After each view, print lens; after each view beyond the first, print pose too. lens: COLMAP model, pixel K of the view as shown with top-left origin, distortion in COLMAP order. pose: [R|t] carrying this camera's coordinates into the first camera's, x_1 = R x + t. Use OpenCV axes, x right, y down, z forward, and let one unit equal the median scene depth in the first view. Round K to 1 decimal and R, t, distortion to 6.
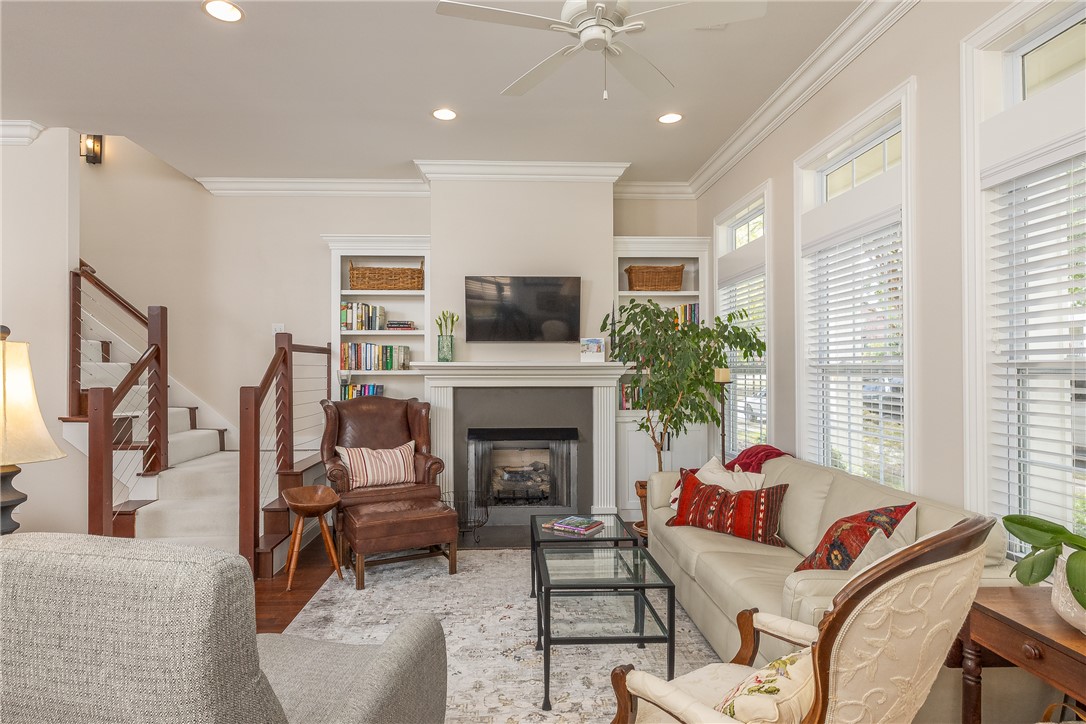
lens RADIAL K [[578.0, 0, 531.5], [0, 578.0, 363.9], [0, 0, 1]] dist [0.001075, 0.001252]
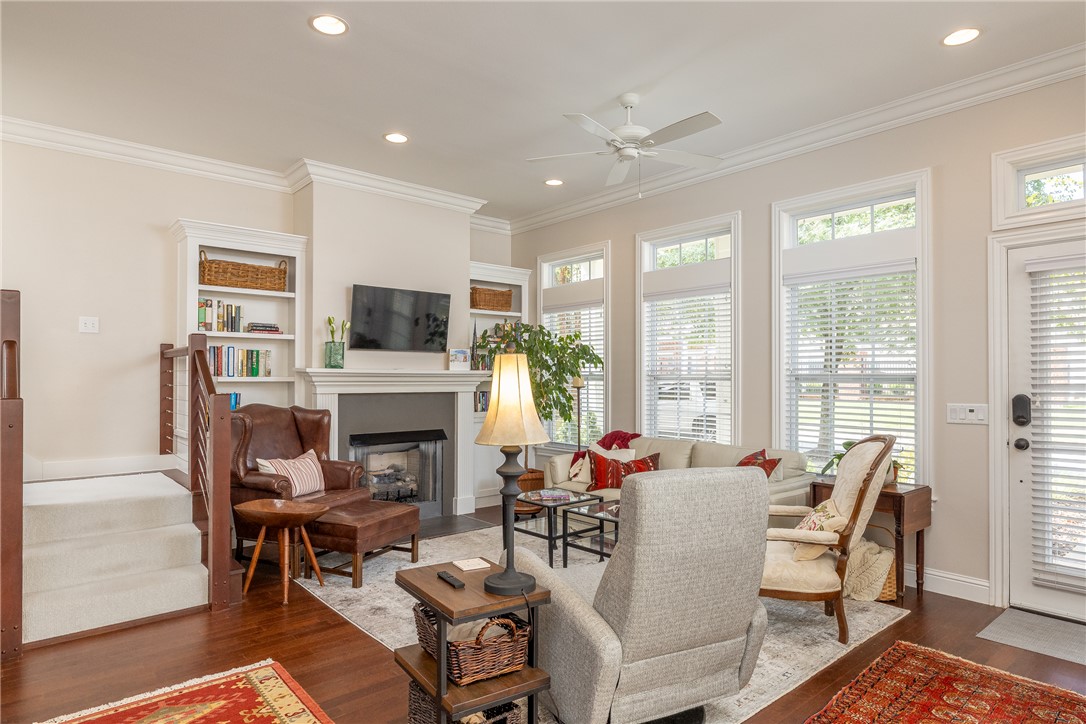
lens RADIAL K [[611.7, 0, 550.4], [0, 611.7, 371.0], [0, 0, 1]] dist [-0.001191, 0.003300]
pose [[0.783765, 0.010241, 0.620973, -0.490936], [-0.009902, 0.999943, -0.003993, 0.001013], [-0.620978, -0.003019, 0.783822, -0.051797]]
